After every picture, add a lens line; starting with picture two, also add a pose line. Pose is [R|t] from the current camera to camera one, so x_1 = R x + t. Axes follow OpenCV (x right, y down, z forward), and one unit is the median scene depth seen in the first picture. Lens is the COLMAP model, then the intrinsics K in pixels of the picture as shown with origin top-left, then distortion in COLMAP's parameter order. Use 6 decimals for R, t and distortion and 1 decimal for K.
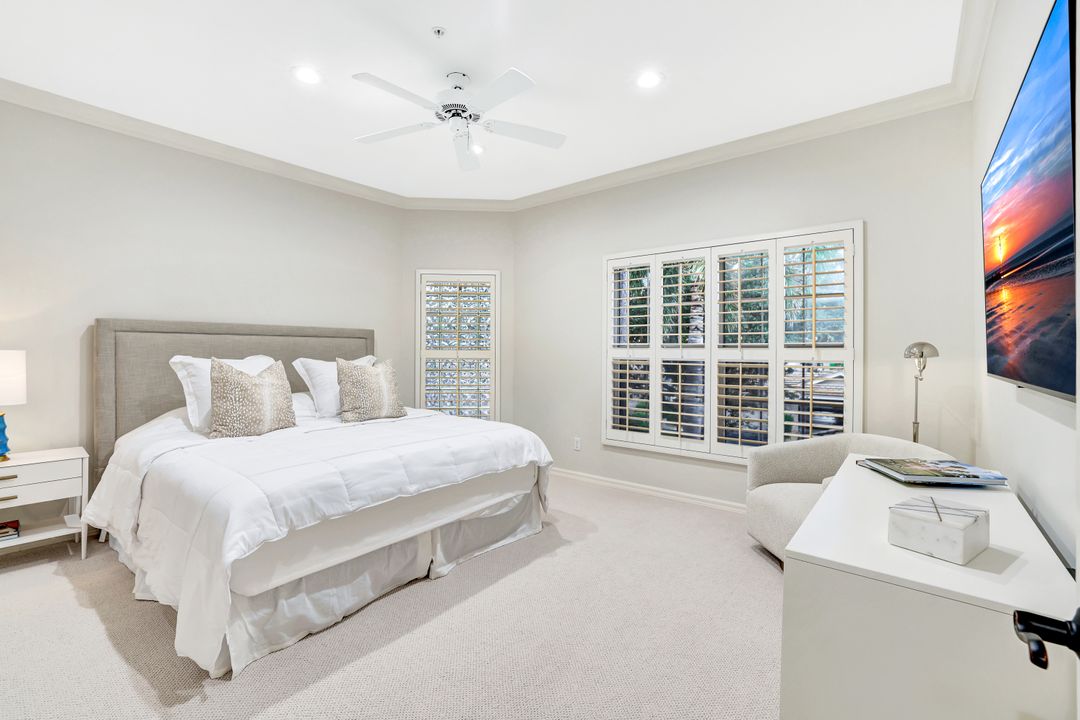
lens RADIAL K [[466.2, 0, 538.0], [0, 466.2, 353.2], [0, 0, 1]] dist [-0.010856, 0.003046]
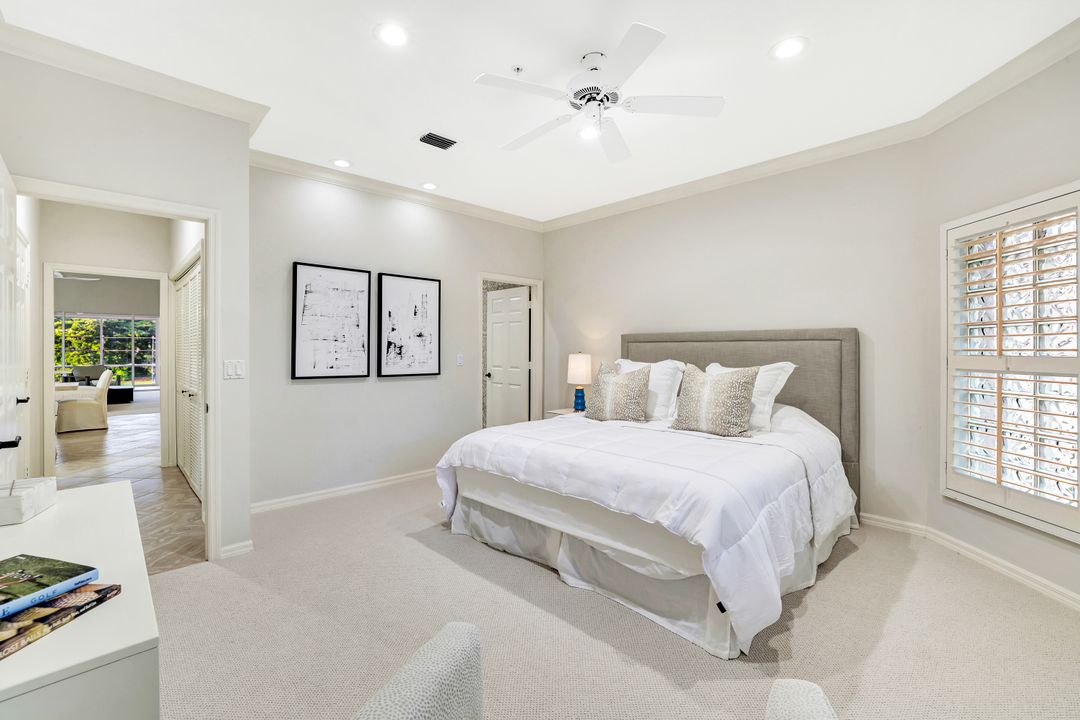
lens RADIAL K [[466.2, 0, 538.4], [0, 466.2, 356.5], [0, 0, 1]] dist [-0.010856, 0.003046]
pose [[-0.099546, 0.009894, -0.994984, 0.751483], [-0.004483, 0.999936, 0.010391, -0.018083], [0.995023, 0.005495, -0.099496, 0.986418]]
